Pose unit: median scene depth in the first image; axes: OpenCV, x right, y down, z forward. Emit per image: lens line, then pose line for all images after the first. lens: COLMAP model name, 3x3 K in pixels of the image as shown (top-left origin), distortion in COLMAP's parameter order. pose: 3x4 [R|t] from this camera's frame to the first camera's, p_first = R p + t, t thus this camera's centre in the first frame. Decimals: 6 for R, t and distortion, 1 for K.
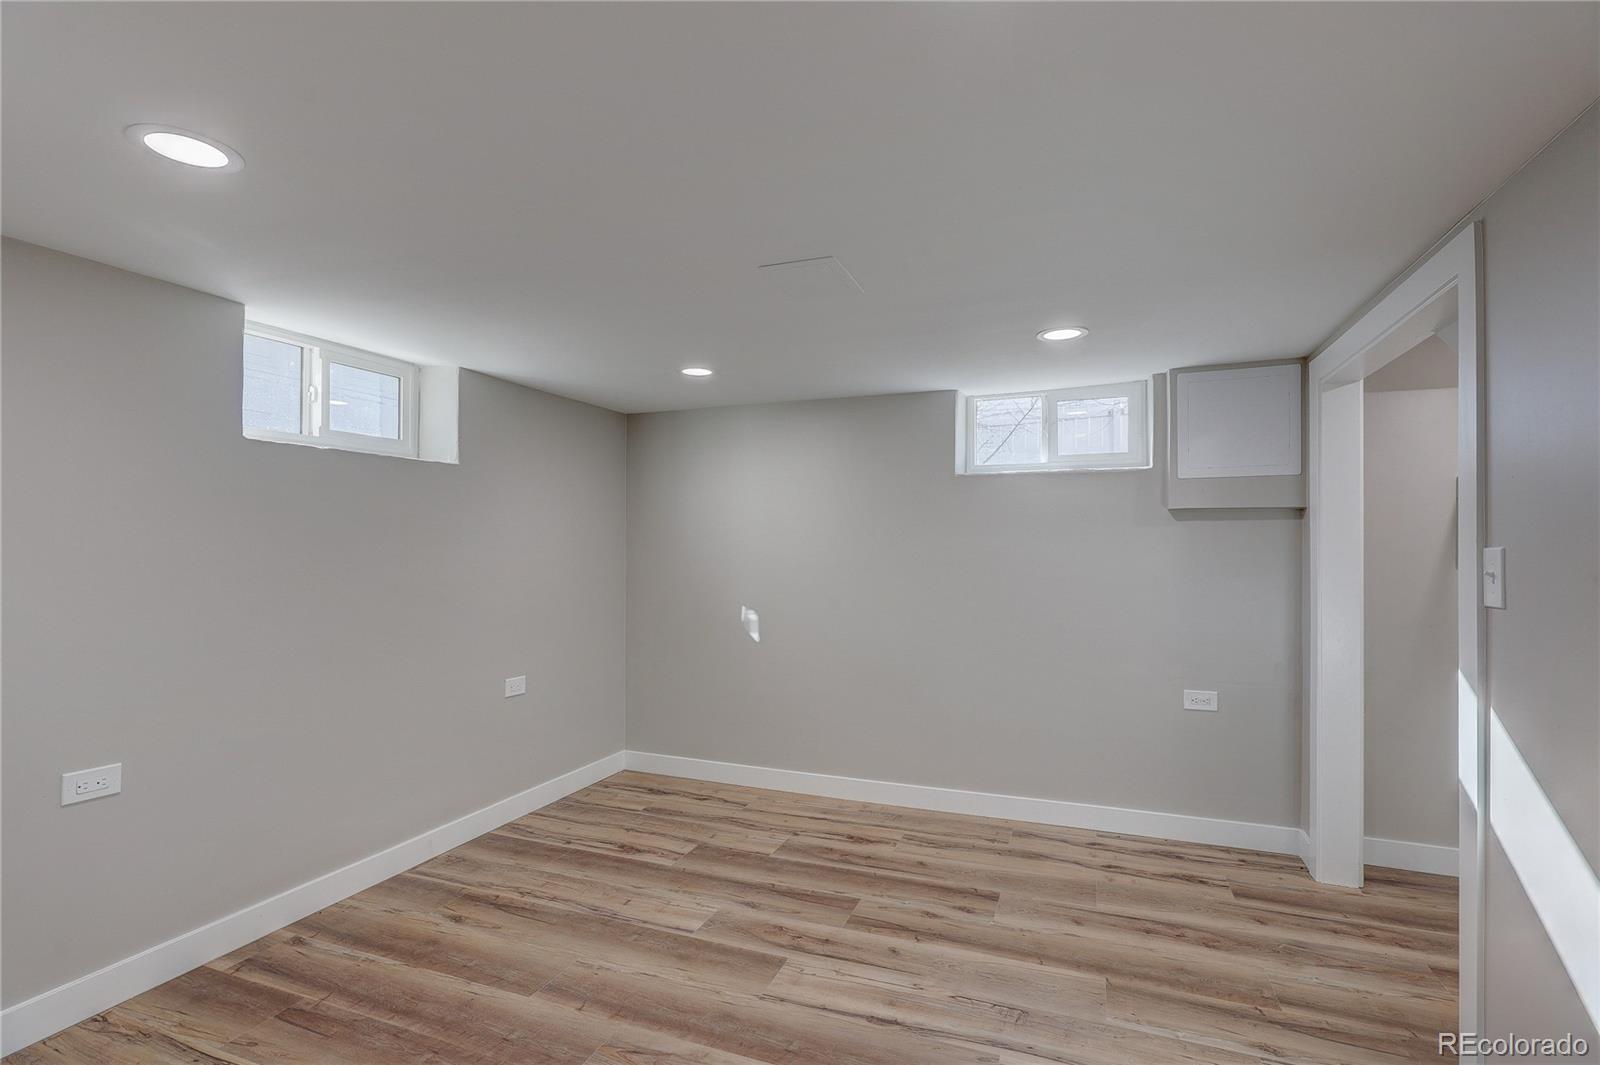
lens RADIAL K [[760.8, 0, 801.9], [0, 760.8, 541.6], [0, 0, 1]] dist [-0.000527, -0.000027]
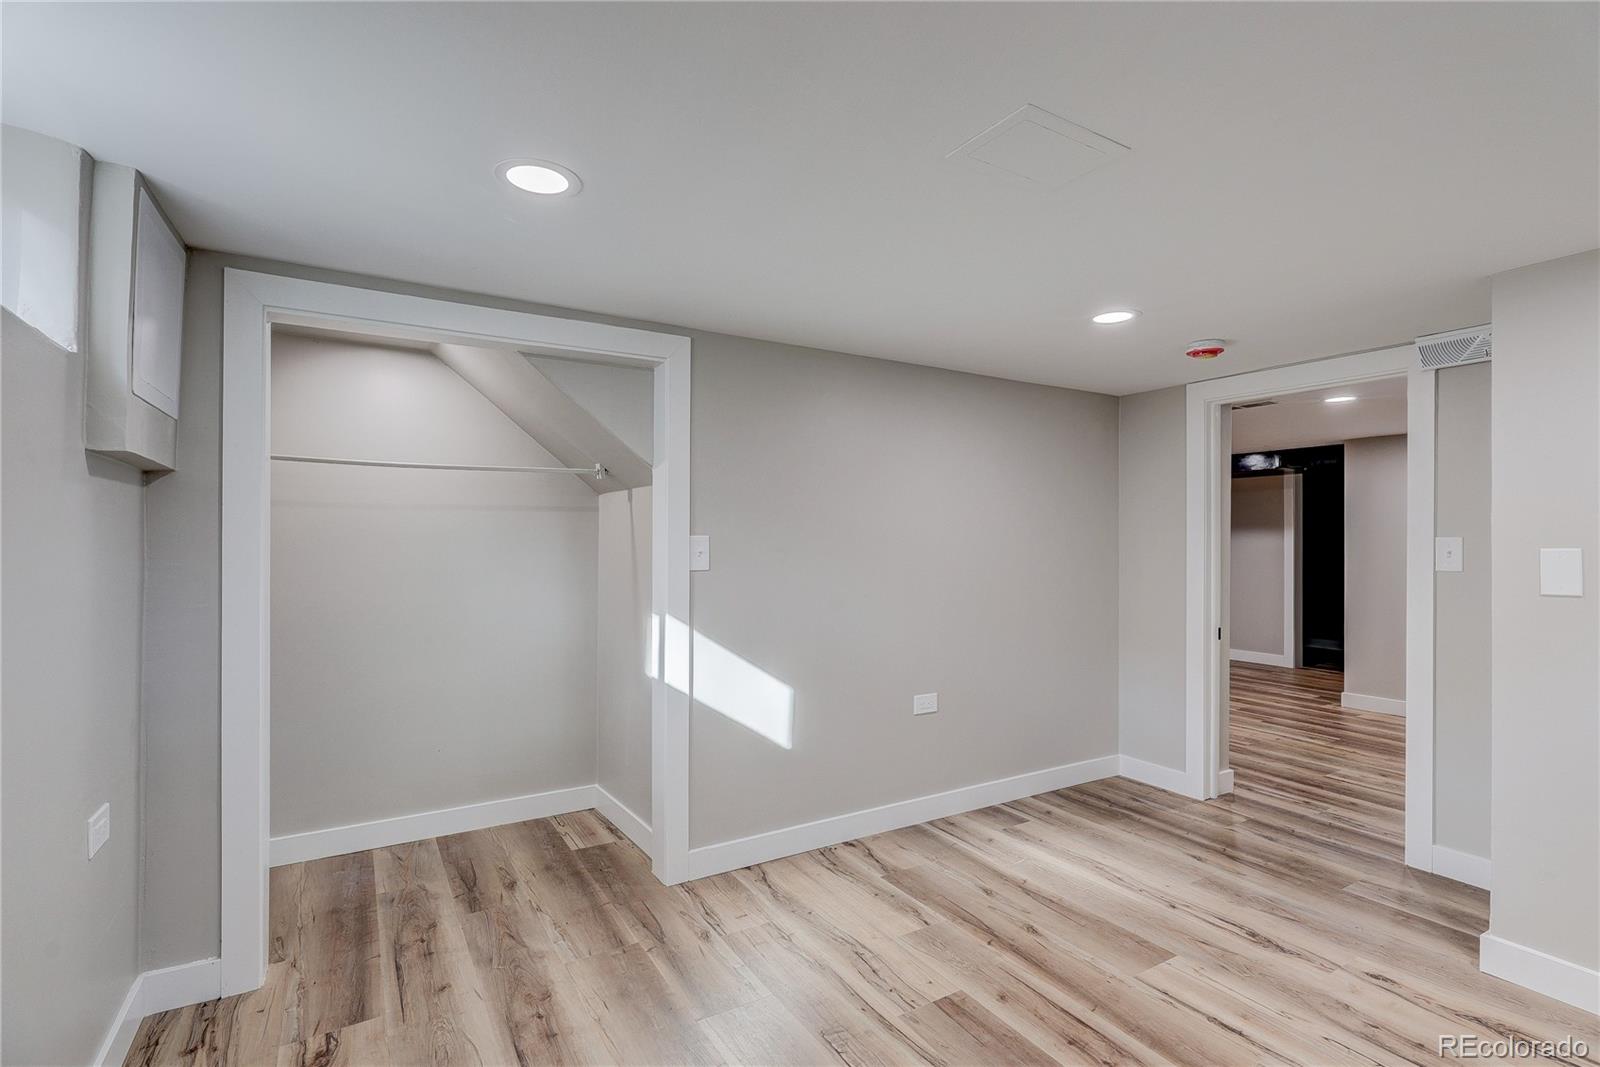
lens RADIAL K [[760.8, 0, 801.9], [0, 760.8, 542.6], [0, 0, 1]] dist [-0.000527, -0.000027]
pose [[-0.793669, -0.004426, 0.608334, -0.212022], [-0.006811, 0.999976, -0.001611, 0.019678], [-0.608311, -0.005422, -0.793680, 1.501913]]
